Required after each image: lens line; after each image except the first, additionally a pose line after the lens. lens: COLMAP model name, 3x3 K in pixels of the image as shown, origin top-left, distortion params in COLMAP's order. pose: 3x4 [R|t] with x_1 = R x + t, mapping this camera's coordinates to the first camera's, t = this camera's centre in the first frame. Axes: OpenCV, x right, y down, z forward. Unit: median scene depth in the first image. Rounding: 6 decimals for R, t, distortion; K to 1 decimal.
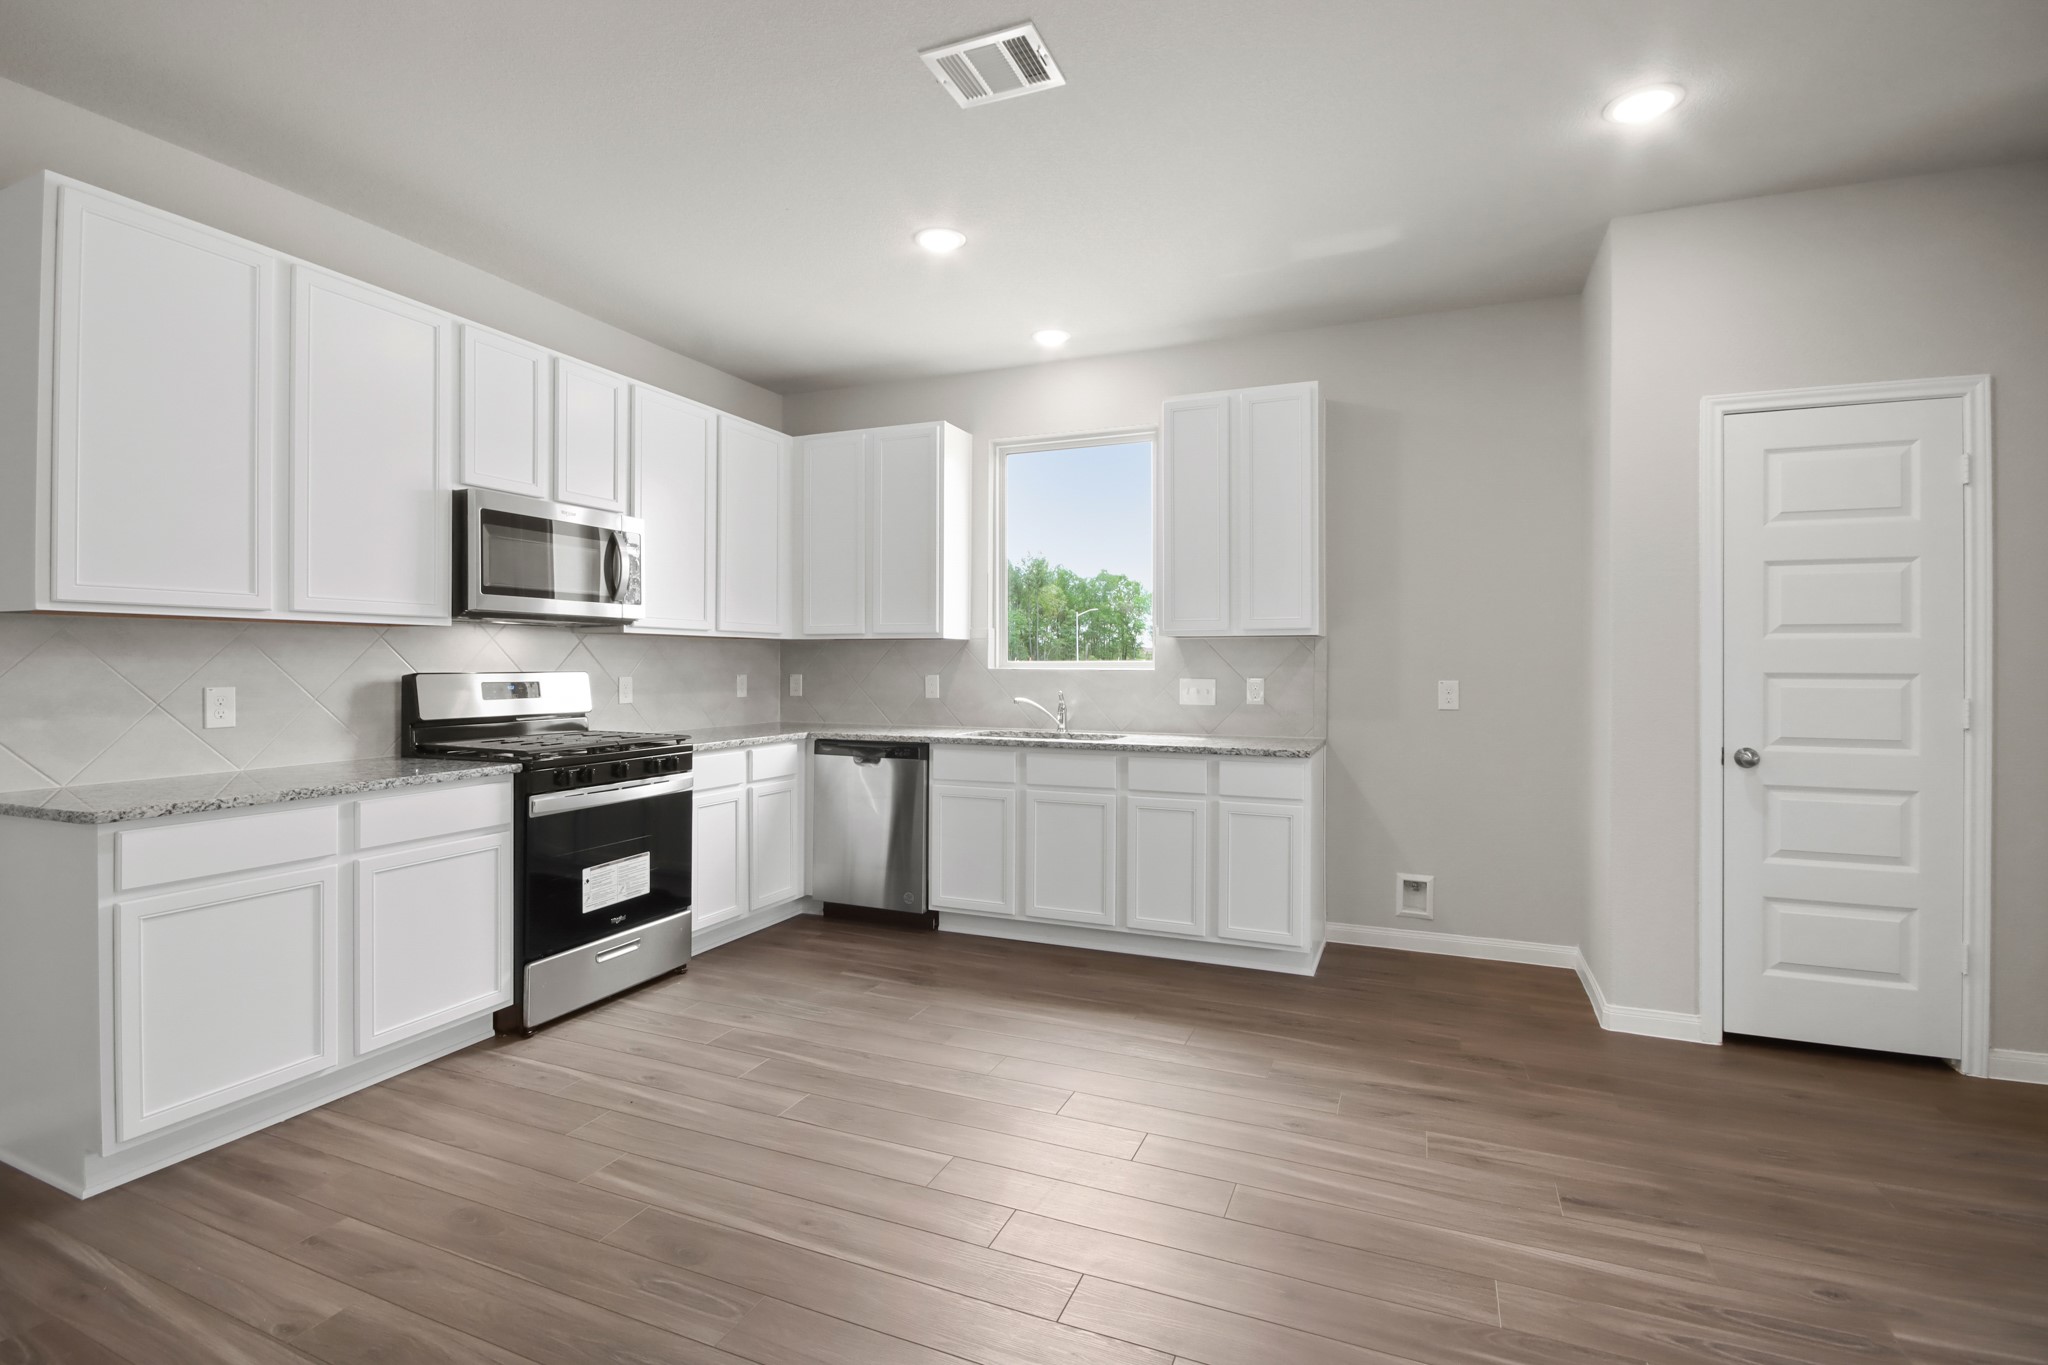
lens RADIAL K [[966.6, 0, 1018.1], [0, 966.6, 661.2], [0, 0, 1]] dist [0.023467, -0.007522]
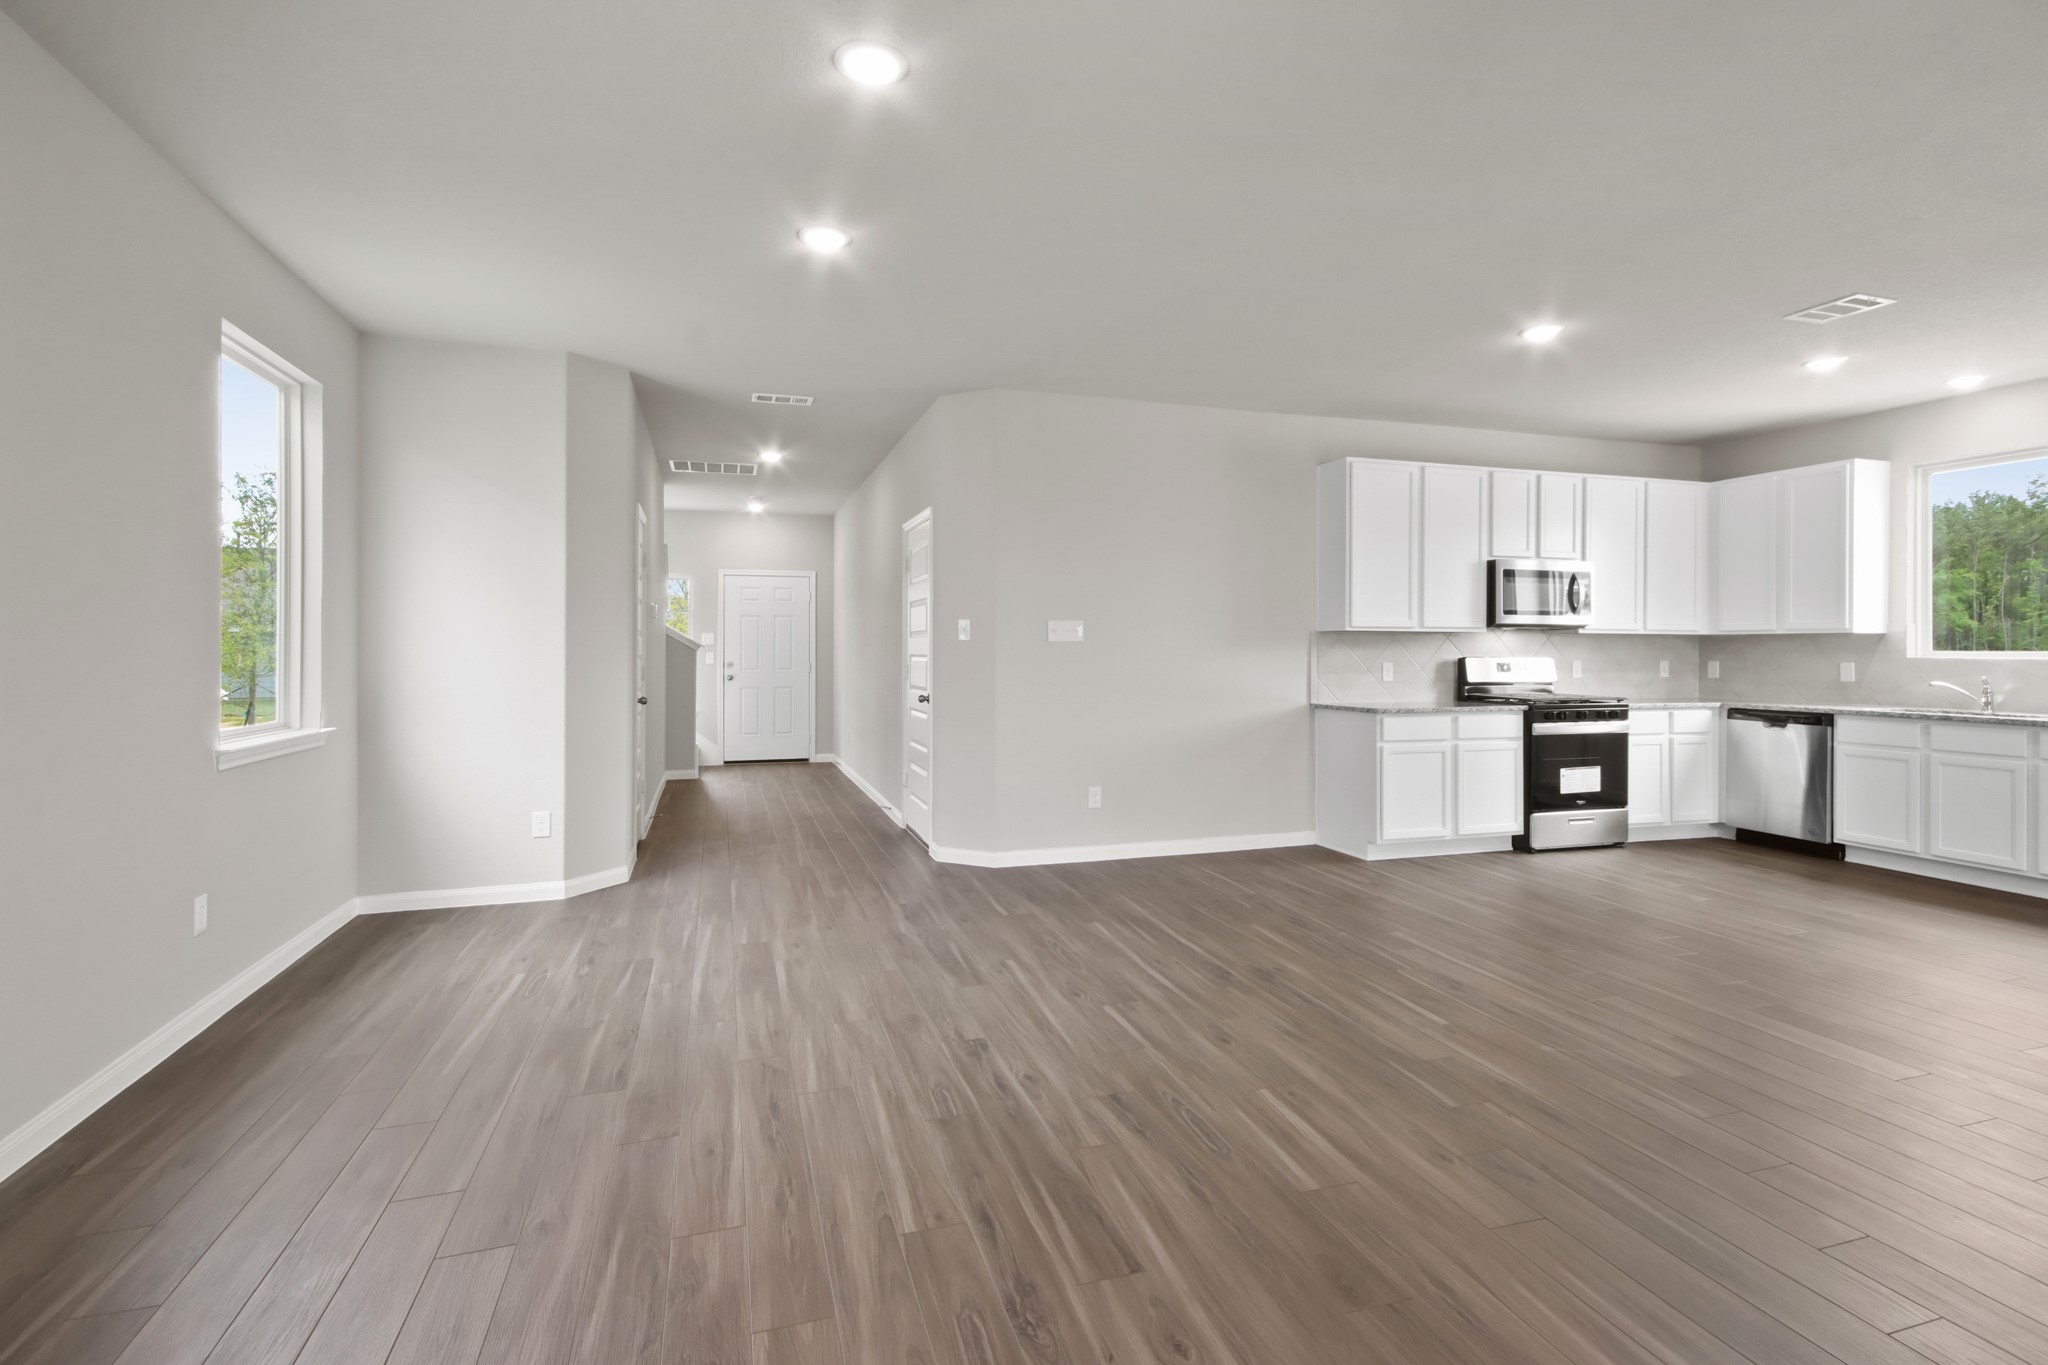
lens RADIAL K [[966.6, 0, 1018.5], [0, 966.6, 648.5], [0, 0, 1]] dist [0.023467, -0.007522]
pose [[0.650843, 0.000142, -0.759212, 0.205855], [-0.000968, 0.999999, -0.000643, -0.001991], [0.759211, 0.001153, 0.650843, -0.729639]]
